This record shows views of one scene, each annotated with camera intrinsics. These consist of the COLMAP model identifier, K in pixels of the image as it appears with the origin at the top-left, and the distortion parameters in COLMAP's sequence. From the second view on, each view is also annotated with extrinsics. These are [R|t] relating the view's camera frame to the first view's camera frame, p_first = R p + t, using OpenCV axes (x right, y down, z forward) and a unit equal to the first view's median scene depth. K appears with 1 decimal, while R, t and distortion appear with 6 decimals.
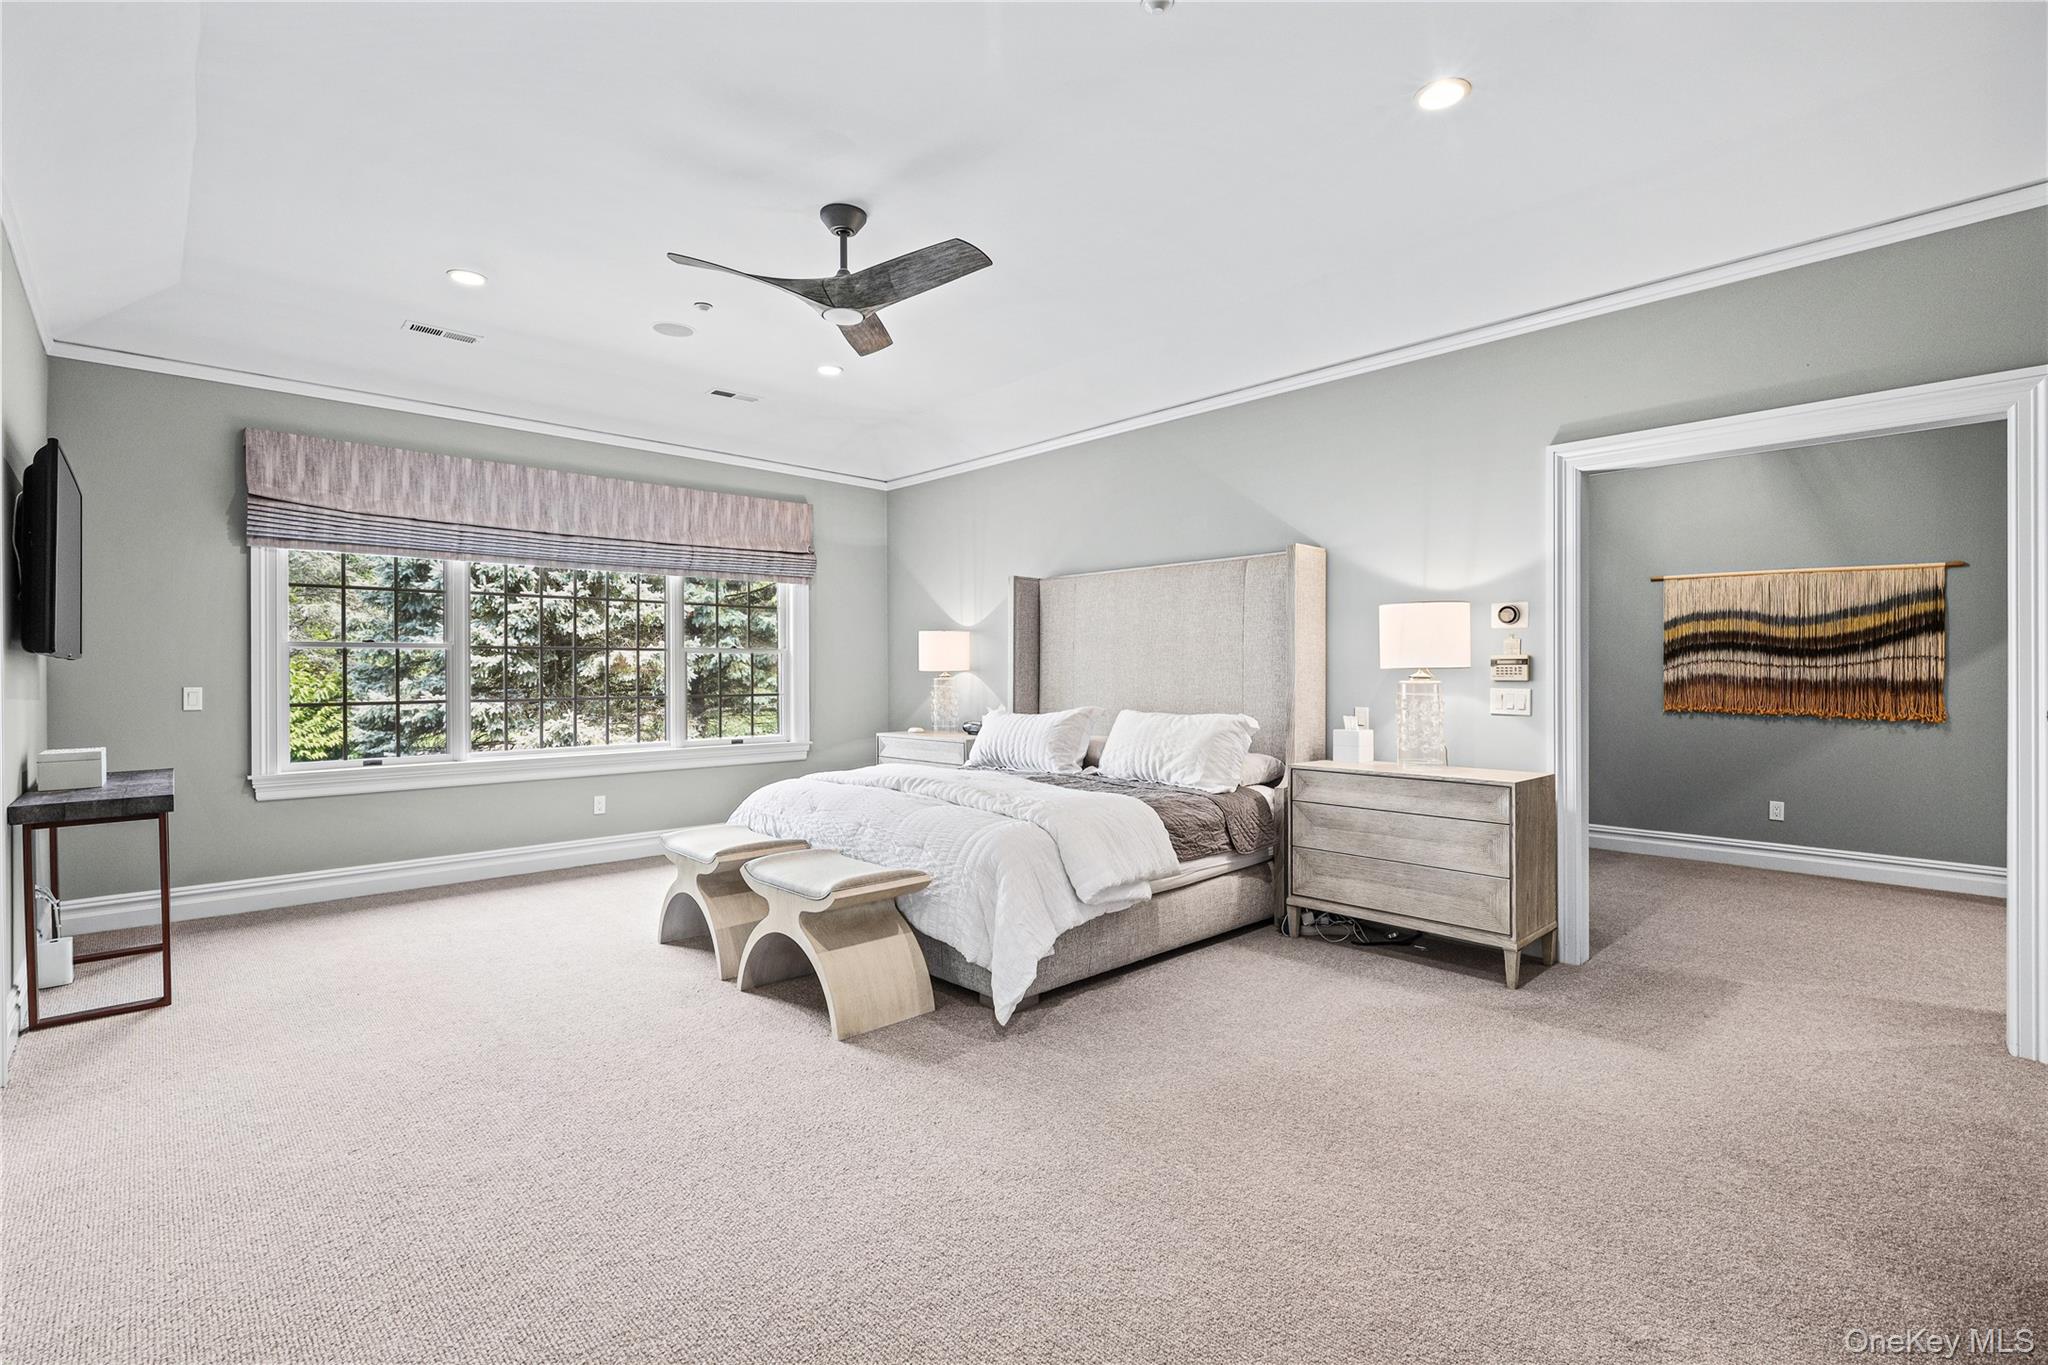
lens RADIAL K [[928.1, 0, 1033.7], [0, 928.1, 670.3], [0, 0, 1]] dist [-0.021863, 0.000043]
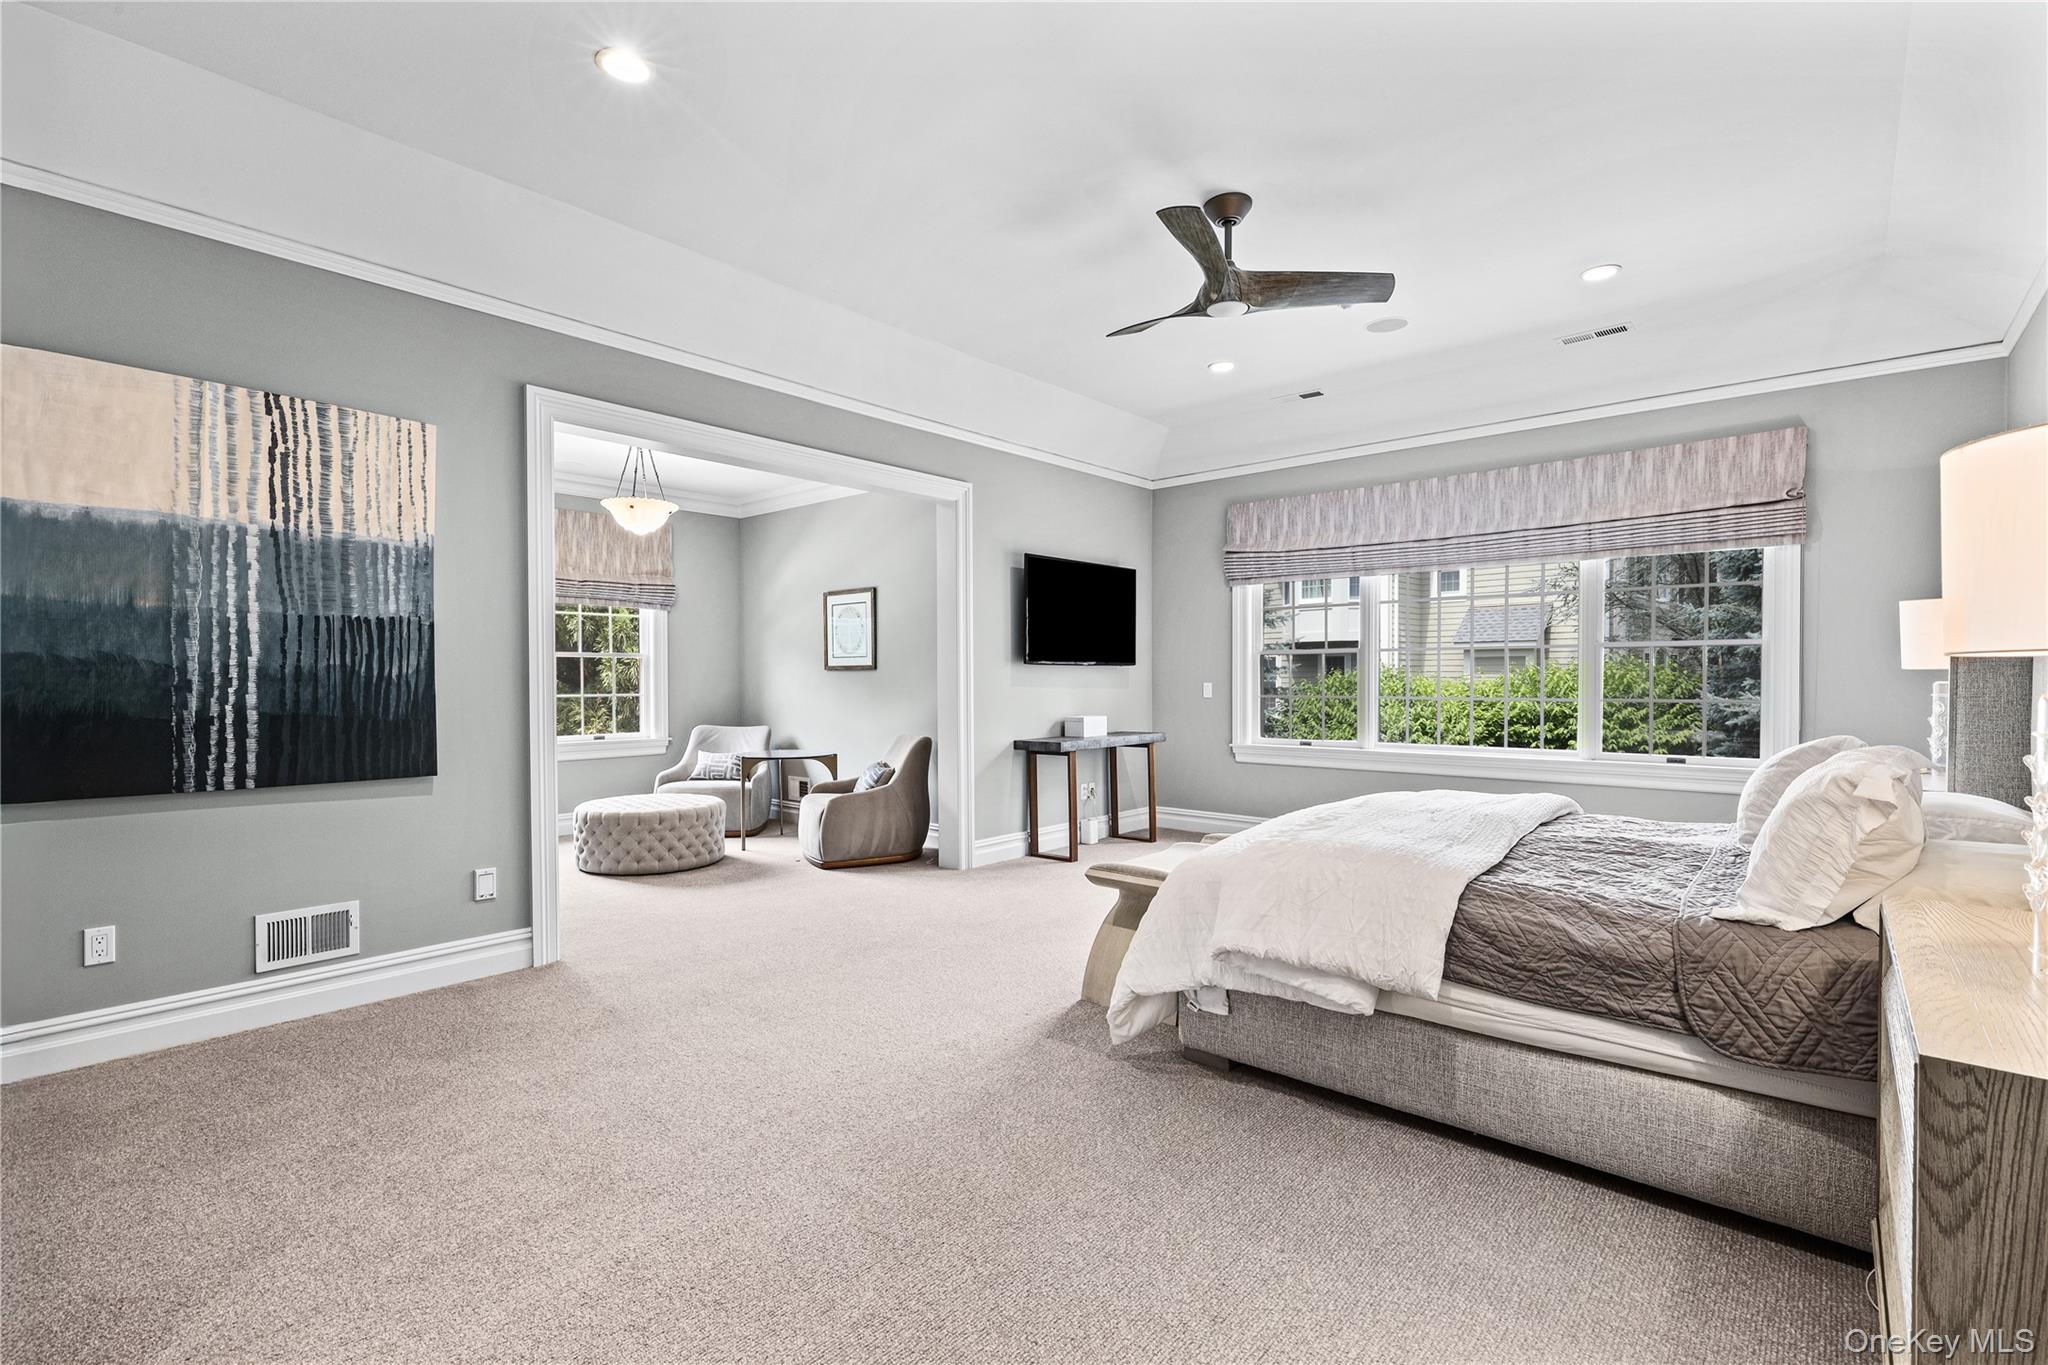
lens RADIAL K [[928.1, 0, 1034.5], [0, 928.1, 693.5], [0, 0, 1]] dist [-0.021863, 0.000043]
pose [[0.087620, 0.019223, -0.995968, 0.552436], [0.008028, 0.999768, 0.020003, 0.002717], [0.996122, -0.009748, 0.087445, 0.518574]]
